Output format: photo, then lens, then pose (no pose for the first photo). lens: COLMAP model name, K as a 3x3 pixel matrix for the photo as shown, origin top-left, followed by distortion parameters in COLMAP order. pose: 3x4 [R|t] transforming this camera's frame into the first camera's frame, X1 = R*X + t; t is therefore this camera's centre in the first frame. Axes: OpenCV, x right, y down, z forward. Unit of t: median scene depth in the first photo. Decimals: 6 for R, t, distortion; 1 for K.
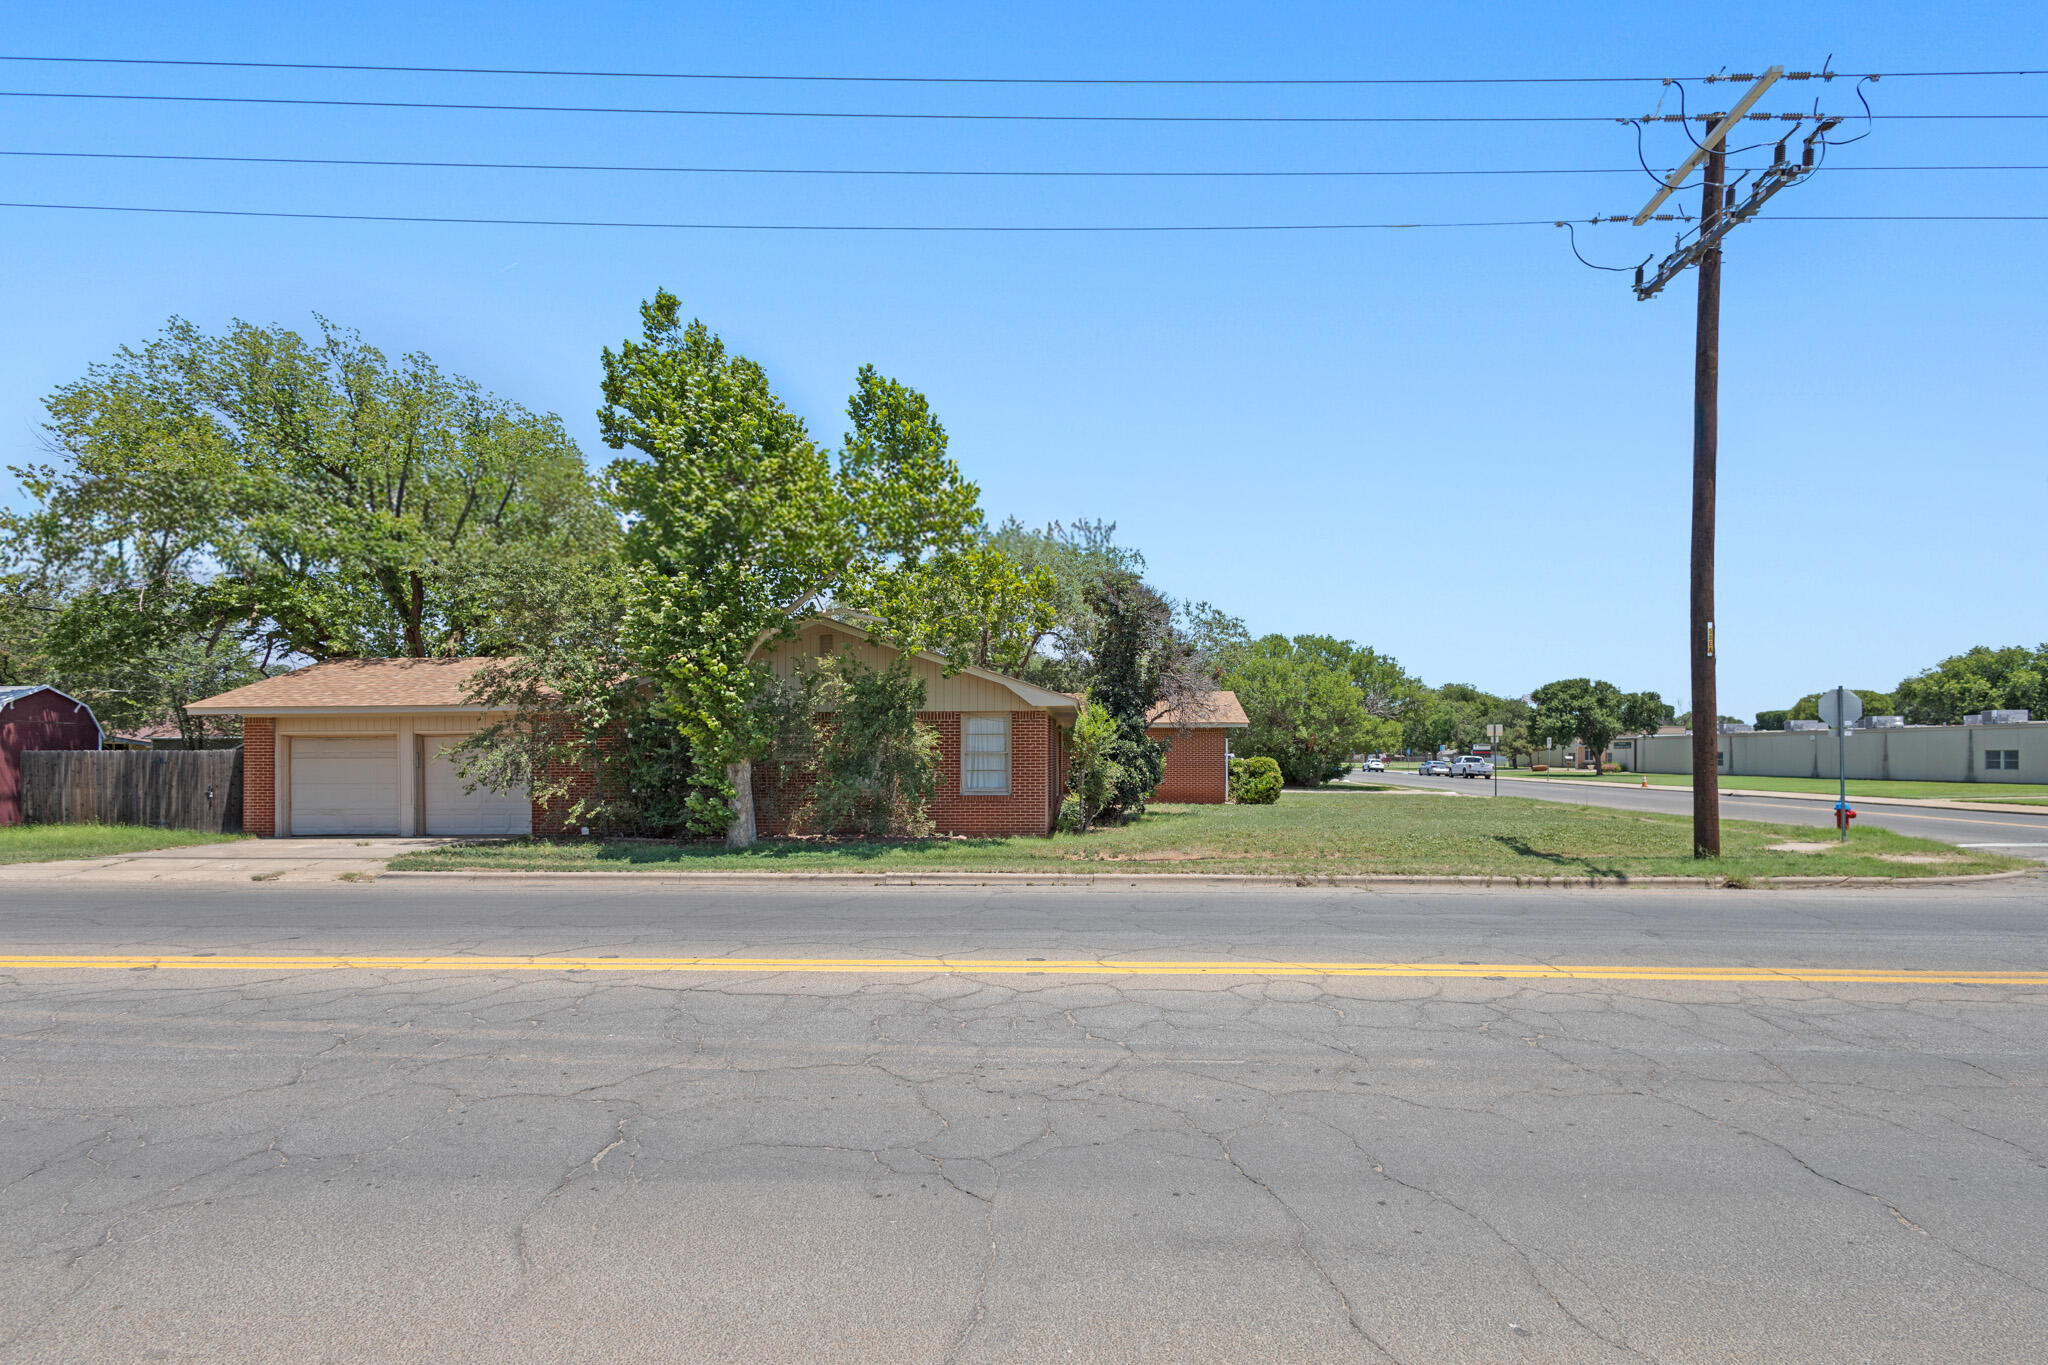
lens RADIAL K [[938.8, 0, 1020.2], [0, 938.8, 778.1], [0, 0, 1]] dist [-0.001009, -0.000080]
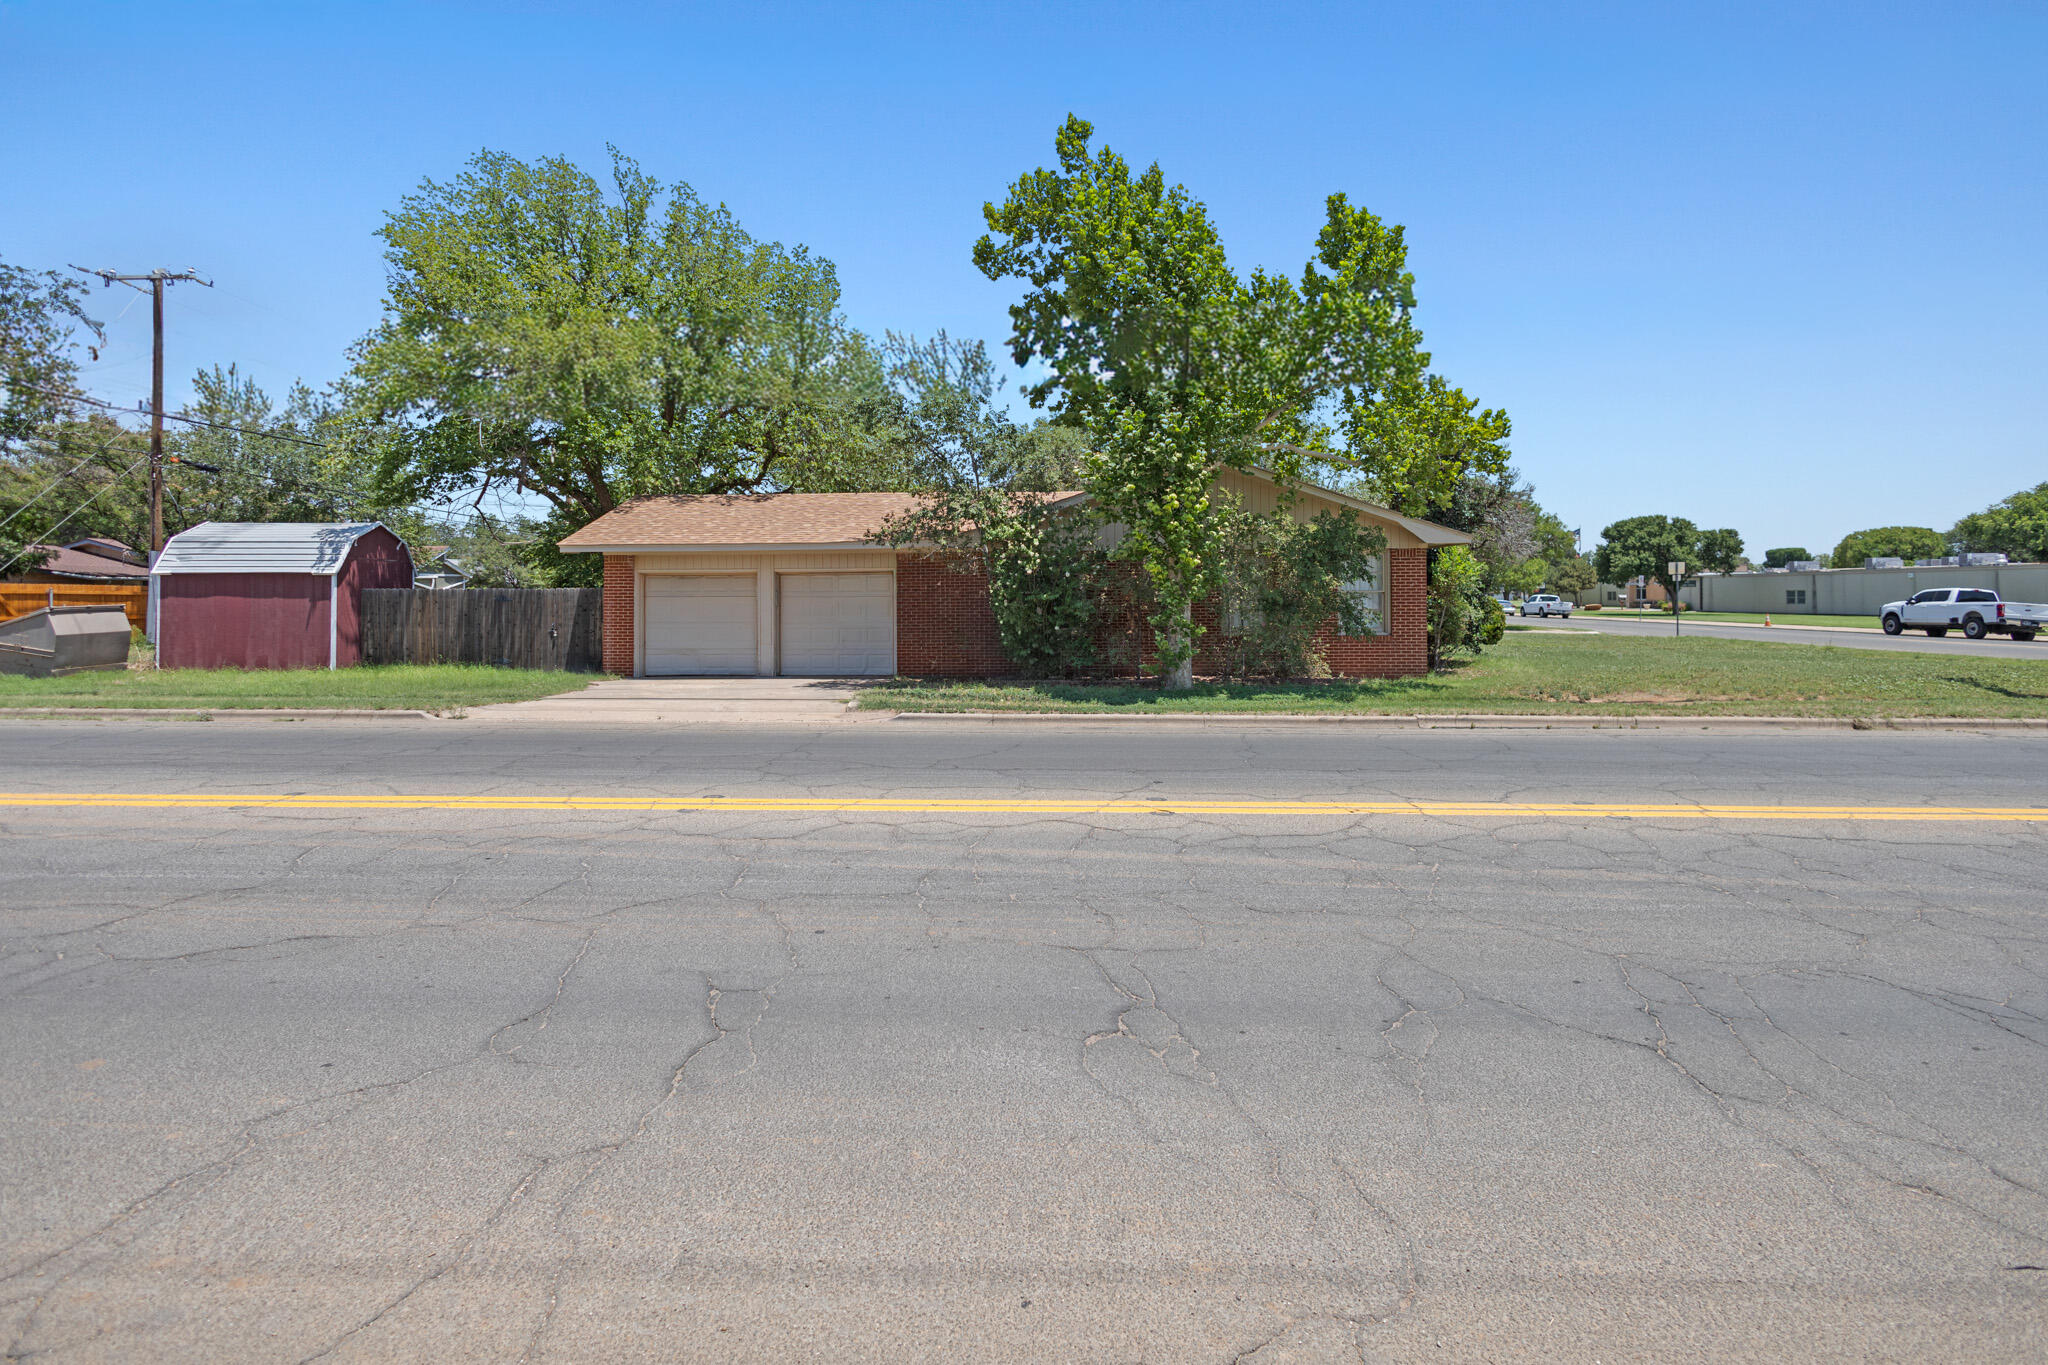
lens RADIAL K [[954.2, 0, 1029.4], [0, 954.2, 620.0], [0, 0, 1]] dist [0.000699, 0.000959]
pose [[0.999970, 0.000696, -0.007713, -0.358374], [-0.000669, 0.999994, 0.003455, -0.000510], [0.007715, -0.003450, 0.999964, 0.003443]]
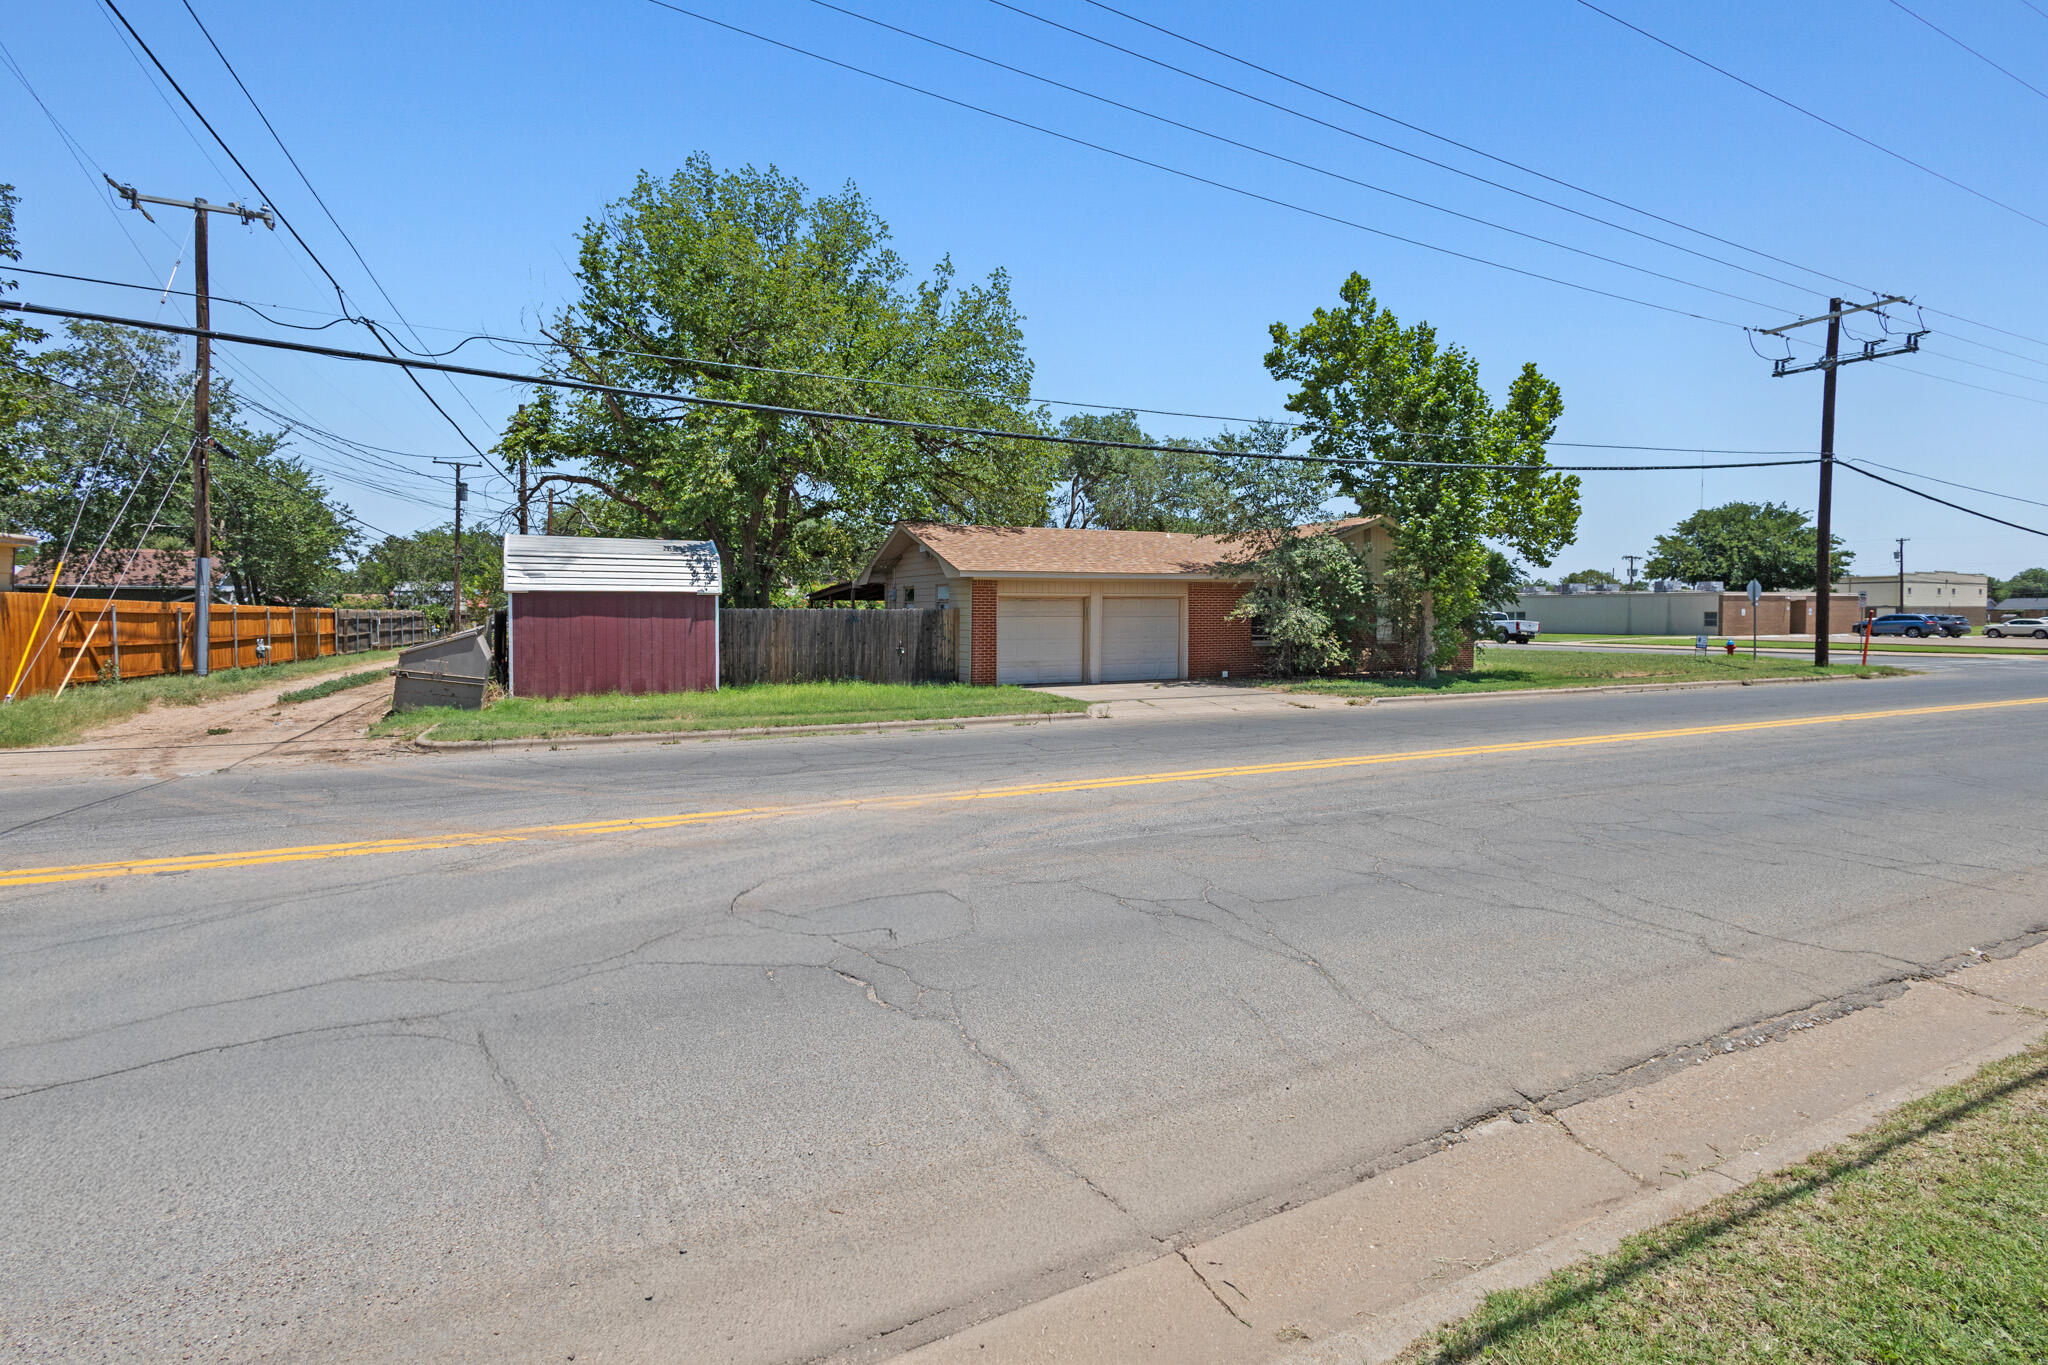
lens RADIAL K [[956.4, 0, 1022.7], [0, 956.4, 678.1], [0, 0, 1]] dist [-0.000343, -0.000412]
pose [[0.884062, -0.029617, 0.466431, -1.251583], [0.009909, 0.998954, 0.044649, 0.001114], [-0.467265, -0.034851, 0.883430, -0.018973]]
